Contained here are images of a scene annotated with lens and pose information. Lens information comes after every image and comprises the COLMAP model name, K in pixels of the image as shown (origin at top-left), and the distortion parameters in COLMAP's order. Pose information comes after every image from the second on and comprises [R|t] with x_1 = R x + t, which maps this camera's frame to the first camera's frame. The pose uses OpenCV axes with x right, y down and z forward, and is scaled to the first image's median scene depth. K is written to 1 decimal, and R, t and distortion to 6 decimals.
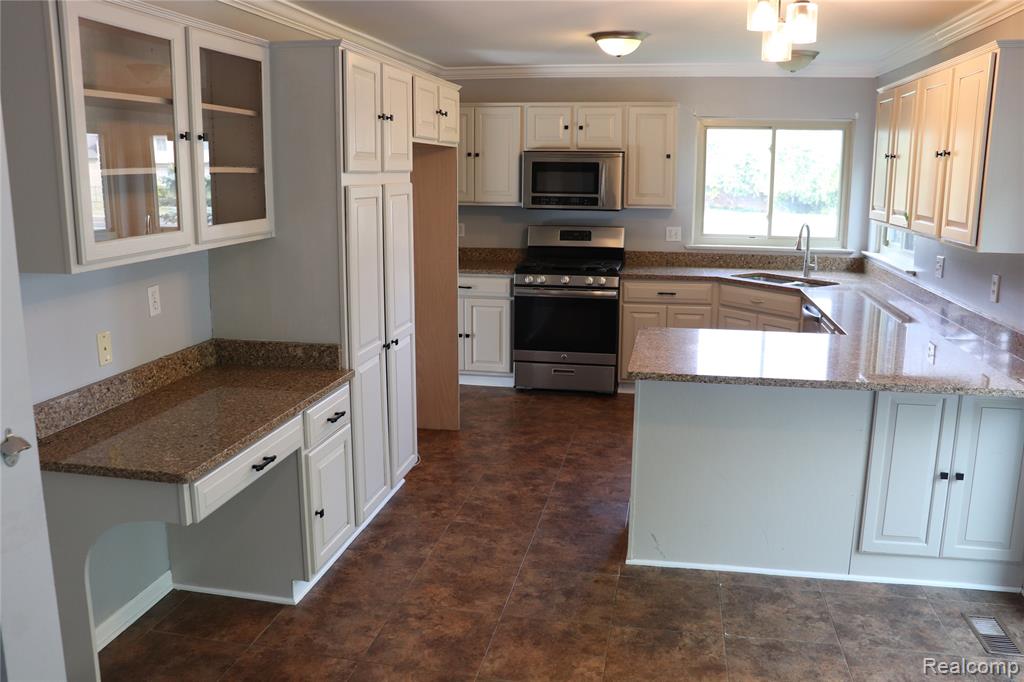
lens RADIAL K [[846.4, 0, 506.1], [0, 846.4, 342.7], [0, 0, 1]] dist [-0.157241, 0.137043]
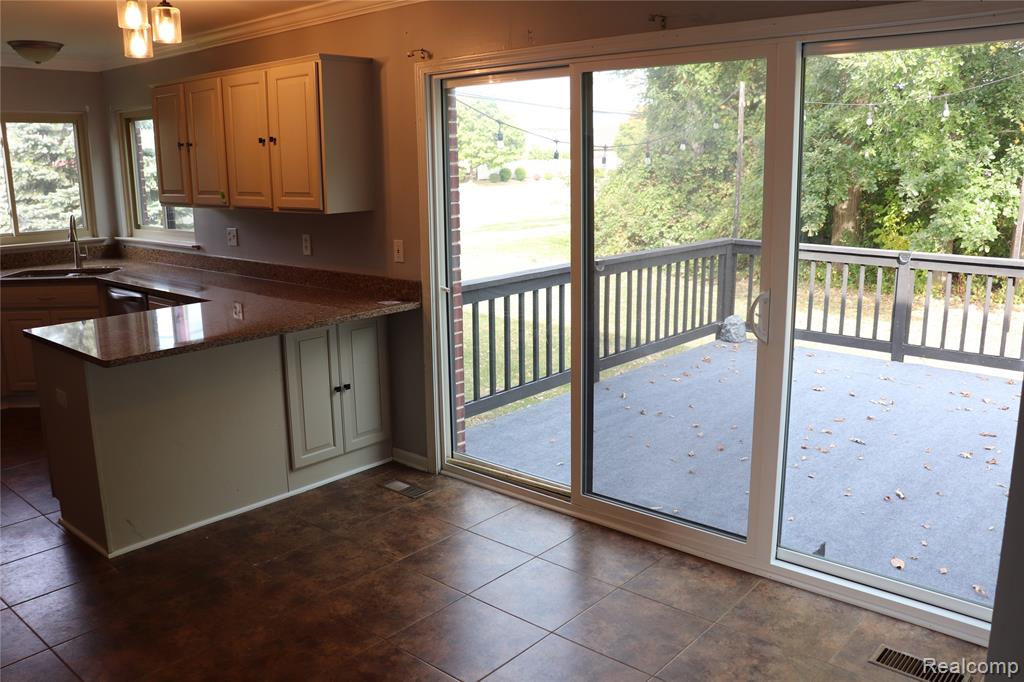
lens RADIAL K [[846.4, 0, 505.9], [0, 846.4, 342.1], [0, 0, 1]] dist [-0.157241, 0.137043]
pose [[0.511124, -0.194953, 0.837106, -0.405834], [0.188312, 0.975674, 0.112244, -0.007686], [-0.838625, 0.100266, 0.535402, 0.062016]]
